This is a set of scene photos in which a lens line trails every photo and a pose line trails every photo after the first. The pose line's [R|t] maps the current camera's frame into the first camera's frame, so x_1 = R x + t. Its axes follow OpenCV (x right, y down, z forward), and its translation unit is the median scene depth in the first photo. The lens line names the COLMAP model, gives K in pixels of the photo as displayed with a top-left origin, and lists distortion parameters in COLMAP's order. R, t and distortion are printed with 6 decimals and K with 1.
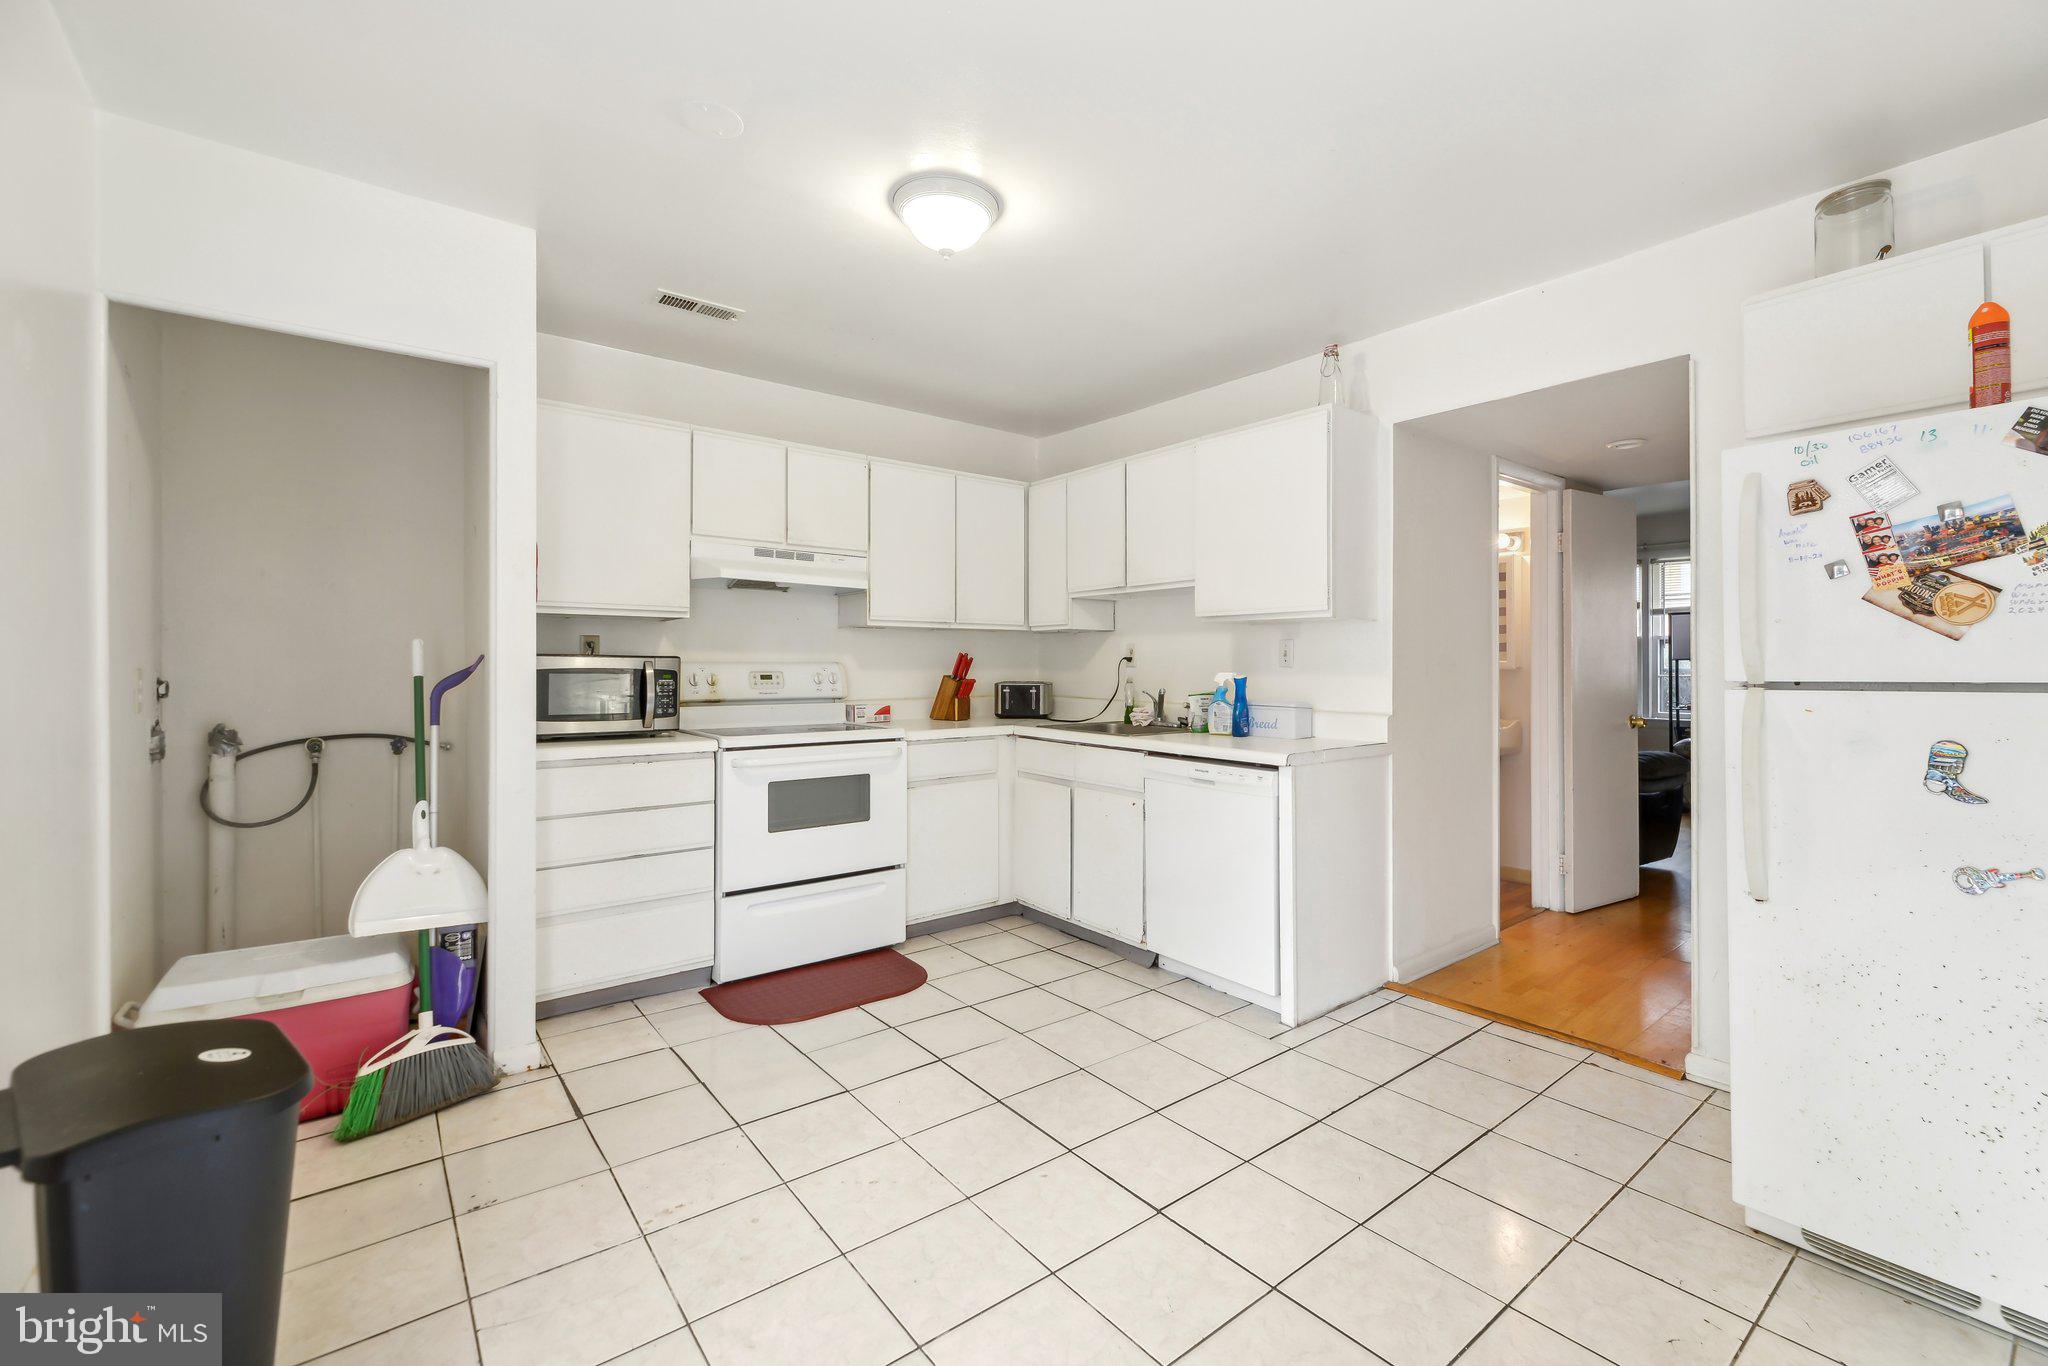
lens RADIAL K [[860.3, 0, 1038.9], [0, 860.3, 663.5], [0, 0, 1]] dist [0.001056, 0.000144]
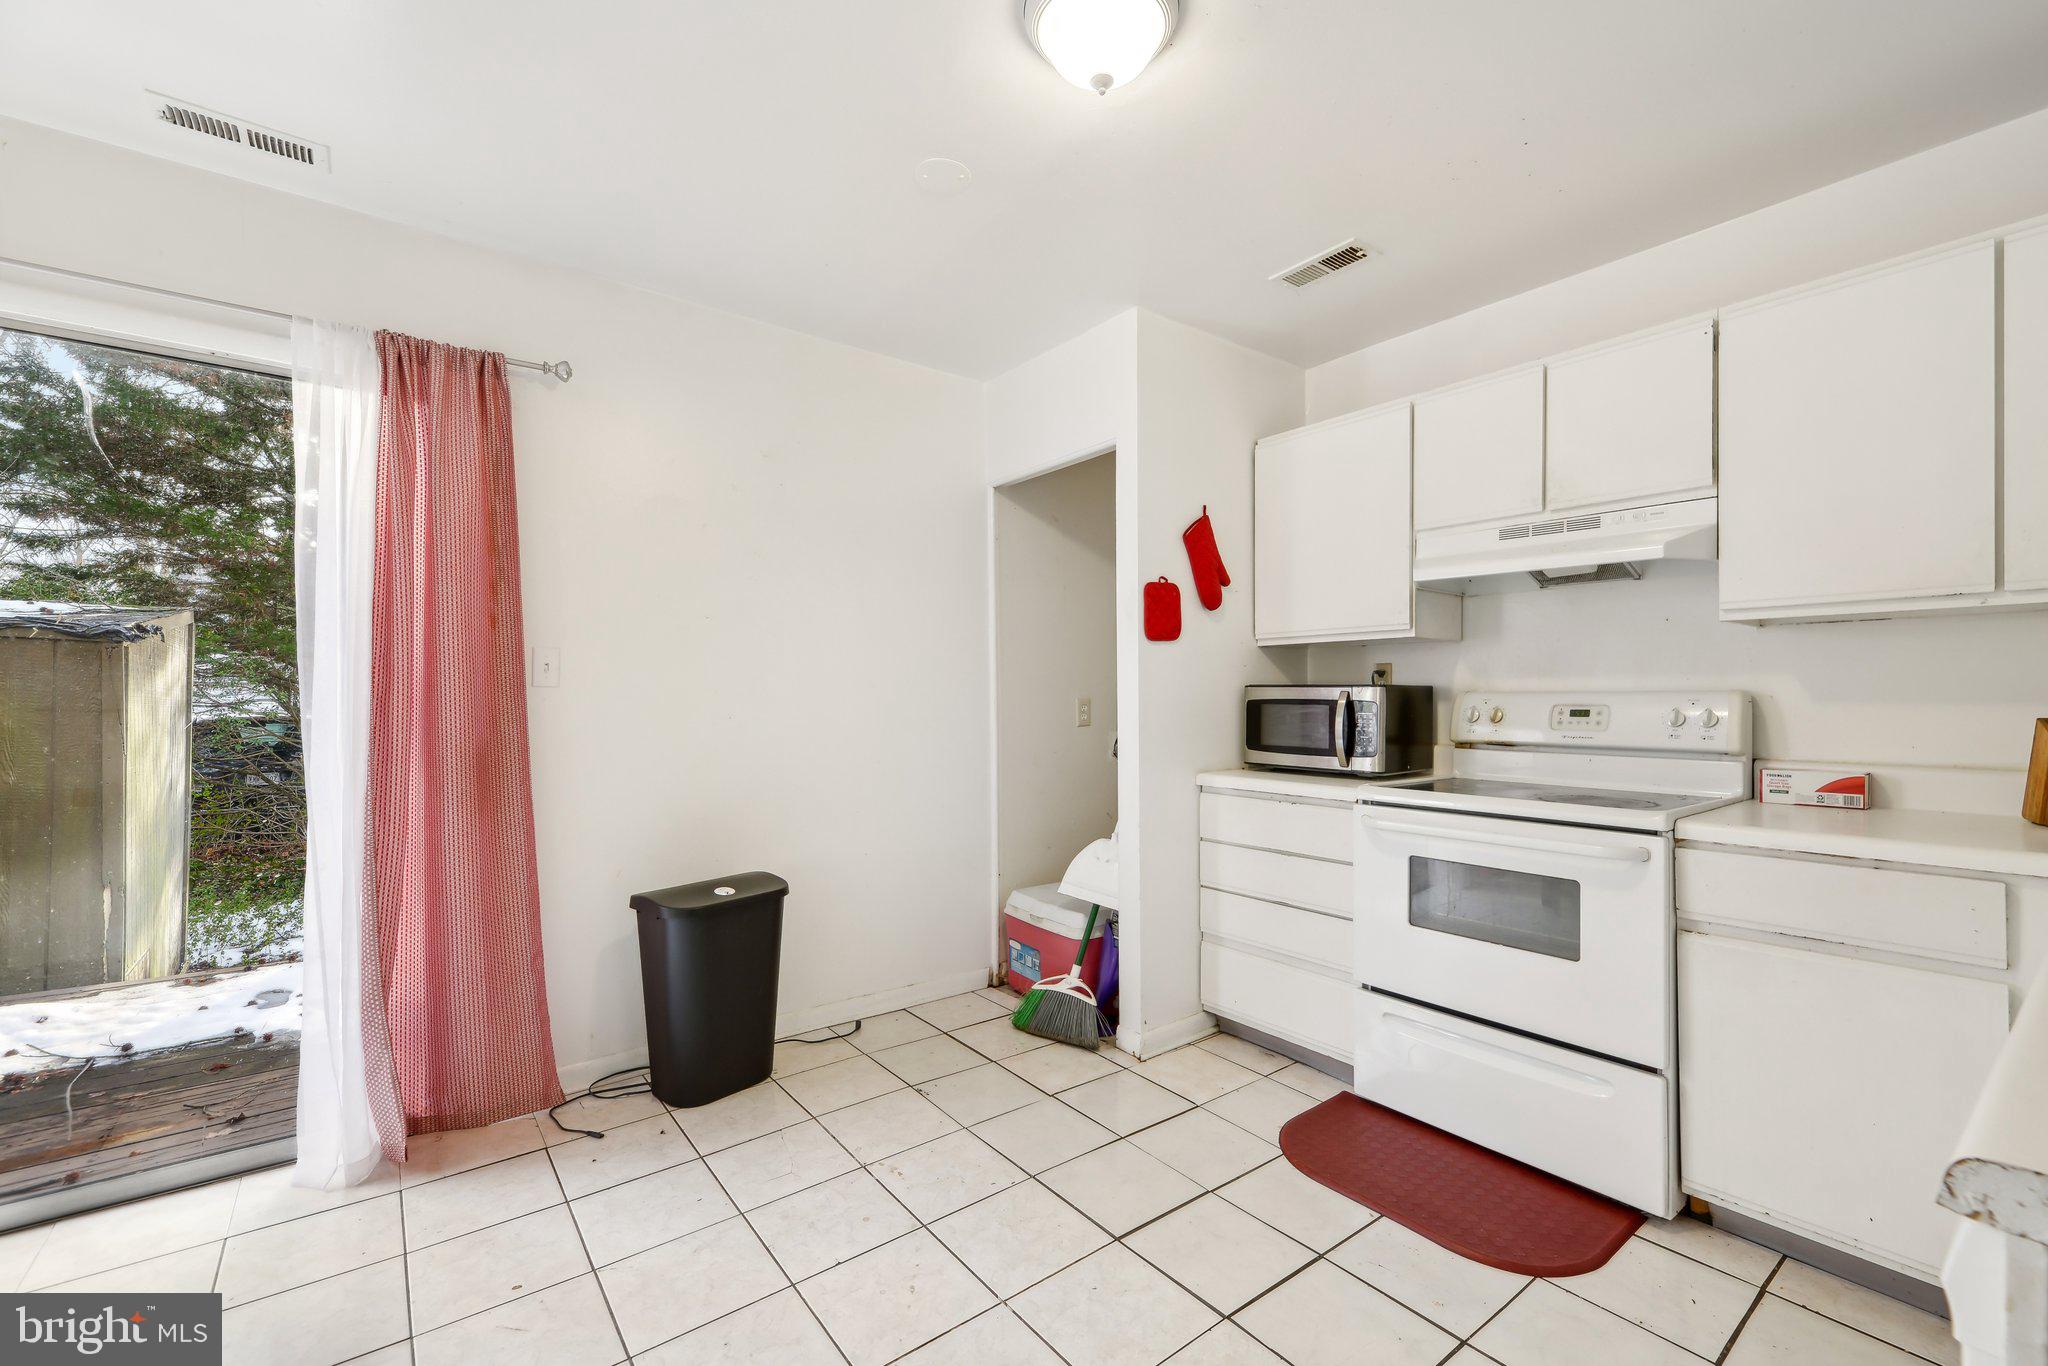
lens RADIAL K [[860.3, 0, 1031.3], [0, 860.3, 697.1], [0, 0, 1]] dist [0.001056, 0.000144]
pose [[-0.006419, -0.001949, -0.999977, 0.379640], [0.001792, 0.999996, -0.001960, 0.004253], [0.999978, -0.001805, -0.006416, 0.622822]]
